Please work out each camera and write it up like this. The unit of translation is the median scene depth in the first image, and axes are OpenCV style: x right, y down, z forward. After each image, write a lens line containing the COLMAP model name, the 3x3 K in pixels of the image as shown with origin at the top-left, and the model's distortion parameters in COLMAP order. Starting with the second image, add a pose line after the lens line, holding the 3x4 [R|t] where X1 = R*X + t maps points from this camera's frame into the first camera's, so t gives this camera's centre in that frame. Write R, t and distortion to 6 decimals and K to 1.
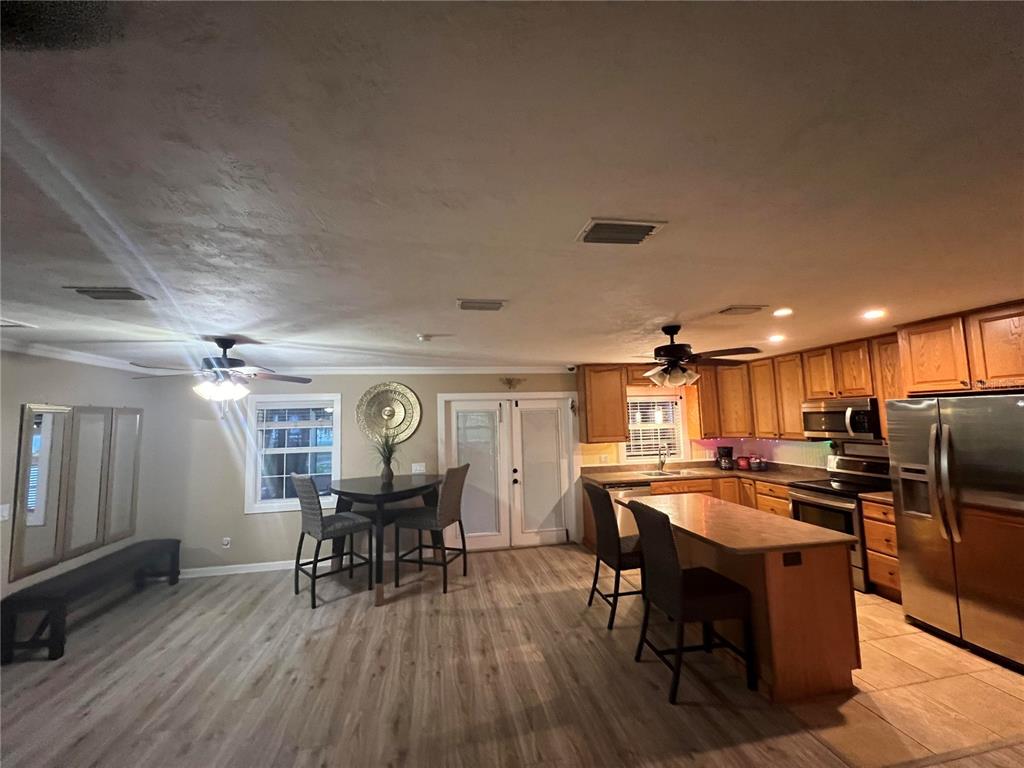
lens RADIAL K [[409.6, 0, 511.2], [0, 409.6, 383.1], [0, 0, 1]] dist [-0.002161, 0.001232]
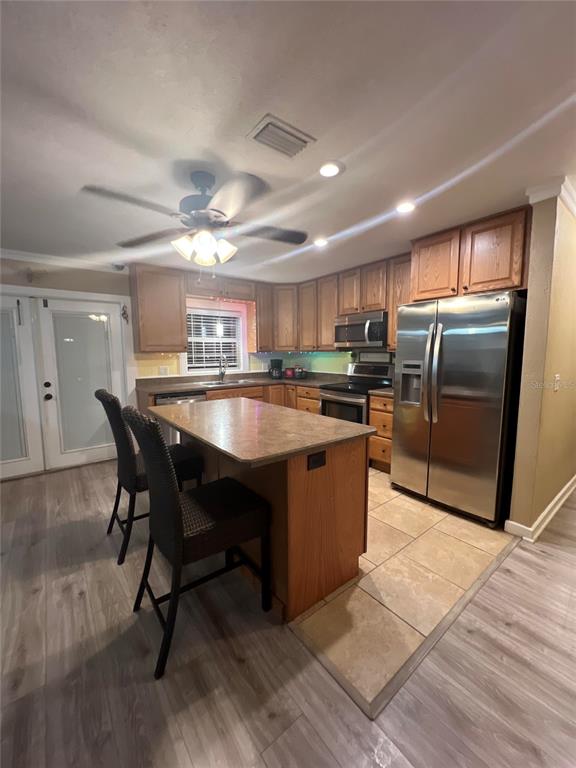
lens RADIAL K [[307.2, 0, 289.0], [0, 307.2, 384.3], [0, 0, 1]] dist [-0.002161, 0.001232]
pose [[0.885724, -0.028375, 0.463345, 0.207962], [-0.057800, 0.983622, 0.170726, 0.103222], [-0.460601, -0.177997, 0.869577, 0.301551]]
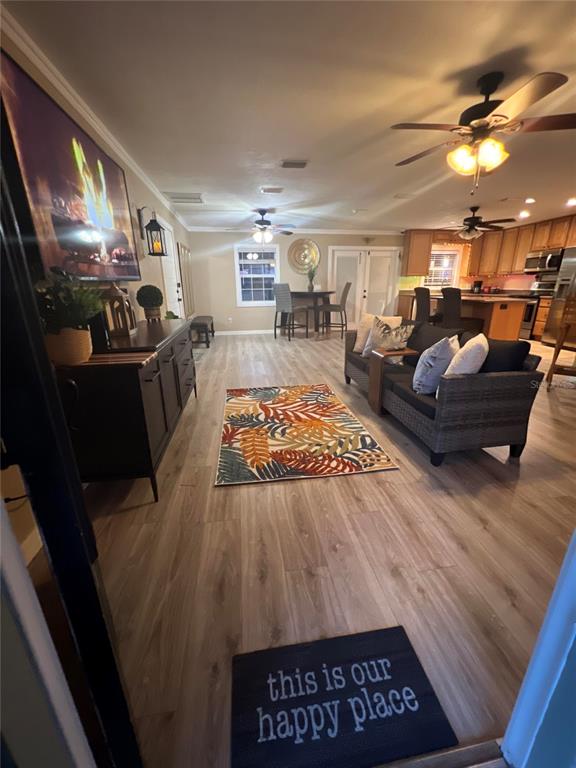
lens RADIAL K [[307.2, 0, 290.8], [0, 307.2, 382.2], [0, 0, 1]] dist [-0.002161, 0.001232]
pose [[0.999551, 0.025400, -0.015925, -0.401194], [-0.017256, 0.921829, 0.387211, 0.076559], [0.024515, -0.386763, 0.921853, -0.652963]]
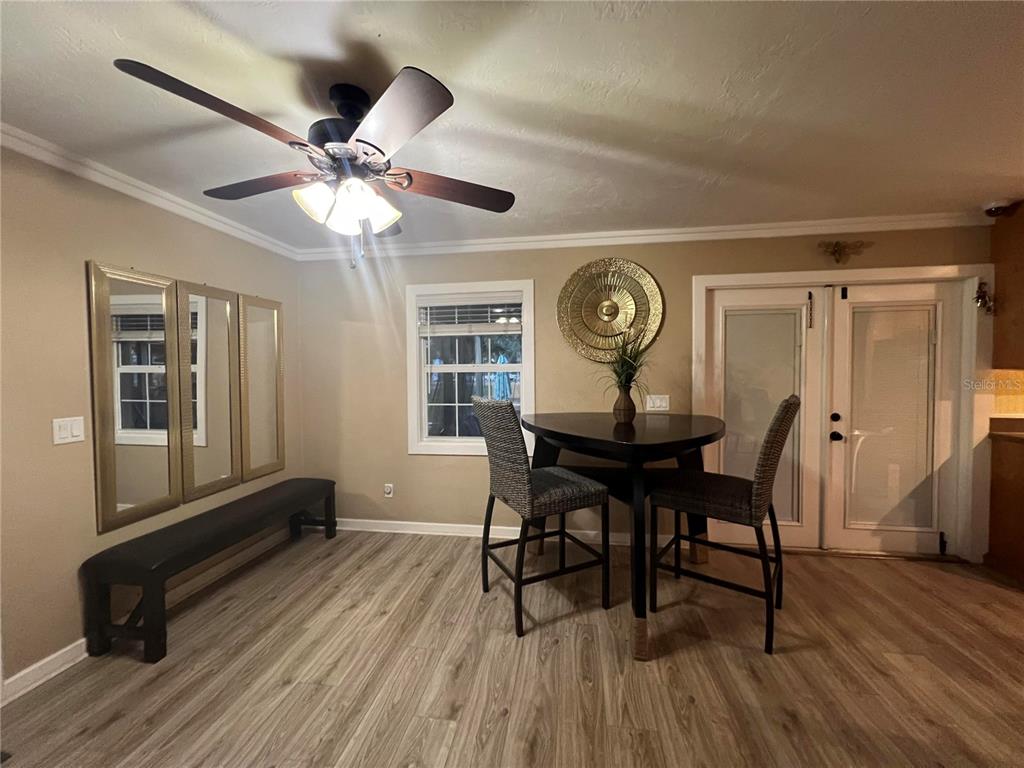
lens RADIAL K [[409.6, 0, 510.9], [0, 409.6, 386.9], [0, 0, 1]] dist [-0.002161, 0.001232]
pose [[0.943321, 0.032596, -0.330277, -0.290488], [0.012104, 0.991124, 0.132387, 0.128849], [0.331660, -0.128881, 0.934554, 0.470085]]
